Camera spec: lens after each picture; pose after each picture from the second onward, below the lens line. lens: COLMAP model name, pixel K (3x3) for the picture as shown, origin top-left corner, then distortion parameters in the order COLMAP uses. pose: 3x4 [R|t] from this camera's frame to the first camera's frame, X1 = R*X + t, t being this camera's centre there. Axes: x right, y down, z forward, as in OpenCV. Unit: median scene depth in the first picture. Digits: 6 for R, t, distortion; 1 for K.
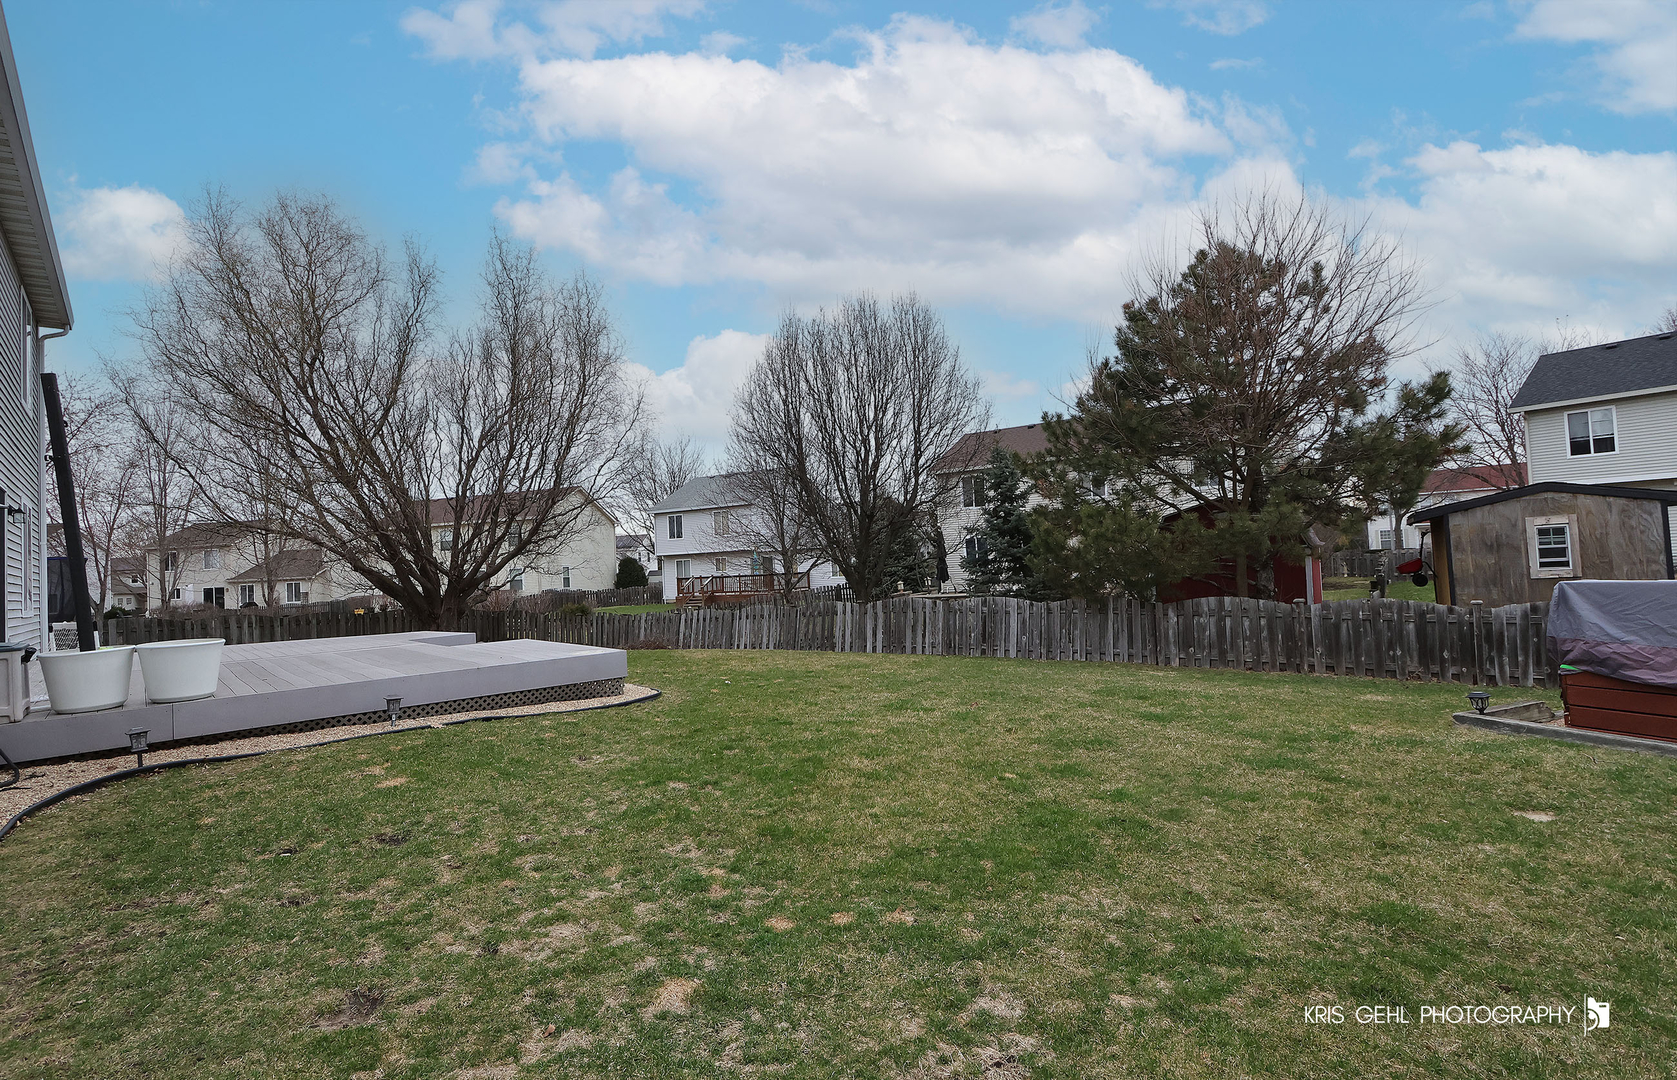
lens RADIAL K [[808.8, 0, 834.1], [0, 808.8, 538.4], [0, 0, 1]] dist [-0.001378, -0.000259]
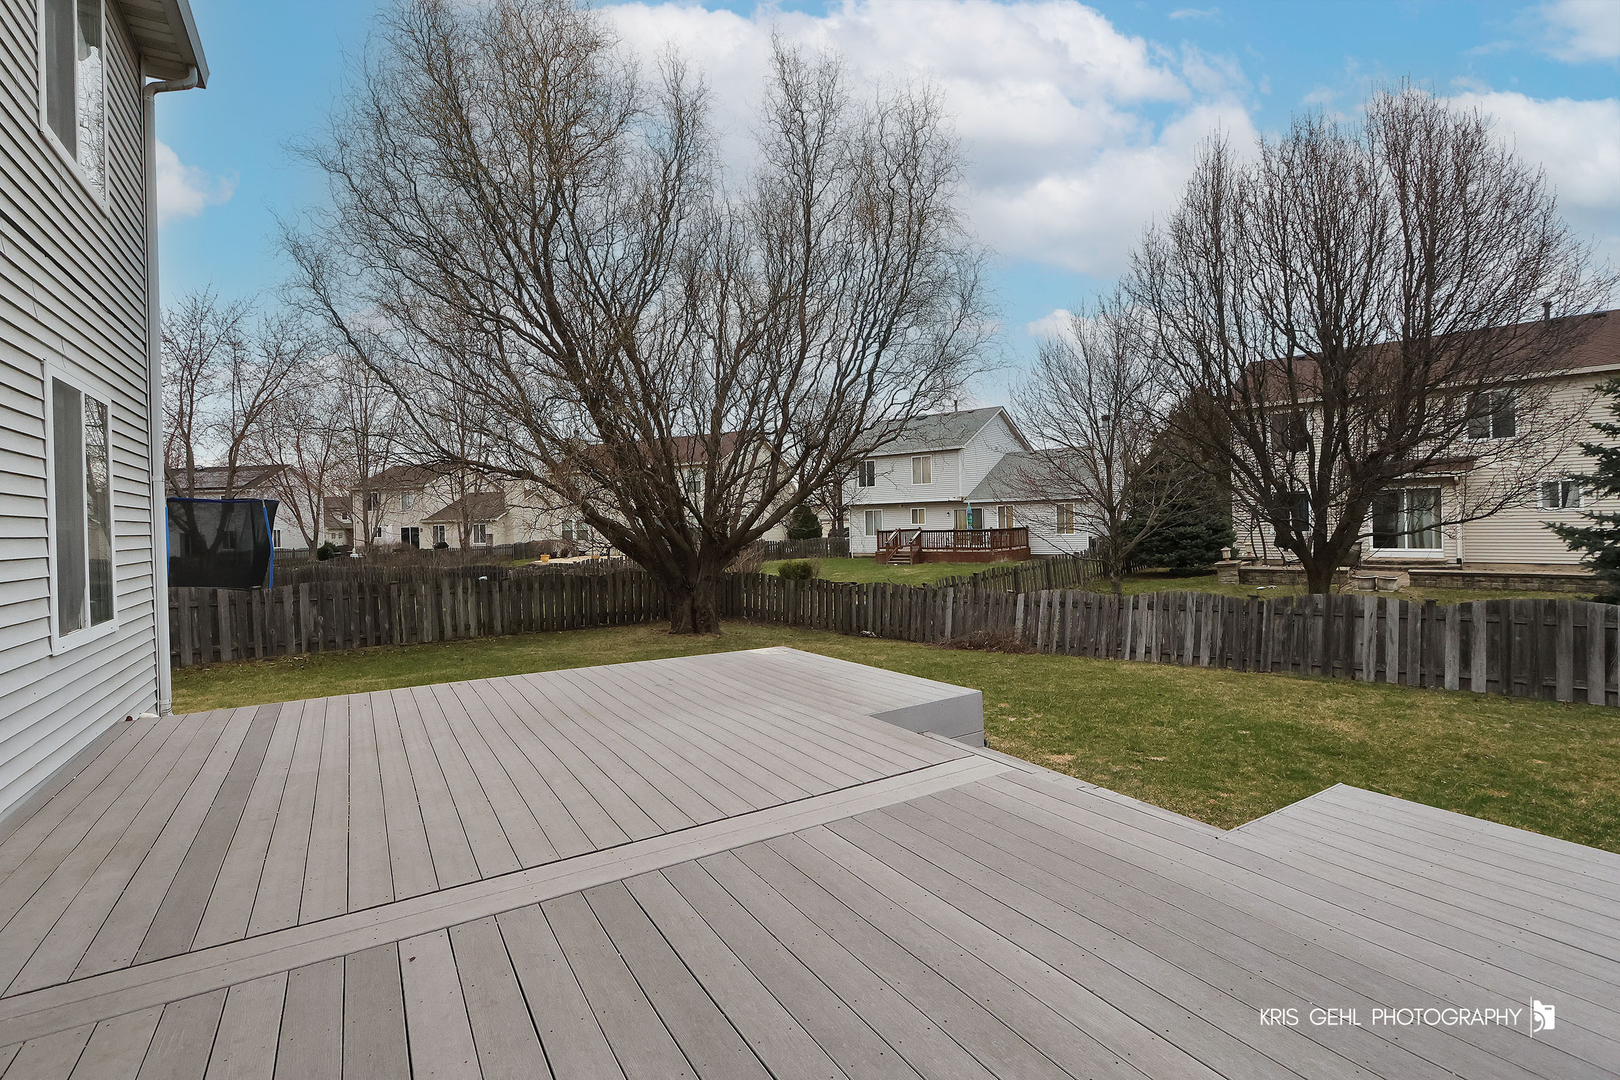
lens RADIAL K [[781.0, 0, 811.1], [0, 781.0, 528.9], [0, 0, 1]] dist [0.000779, 0.000253]
pose [[0.984337, 0.023645, -0.174706, -0.106291], [-0.014487, 0.998462, 0.053512, 0.001500], [0.175703, -0.050143, 0.983165, 0.129669]]
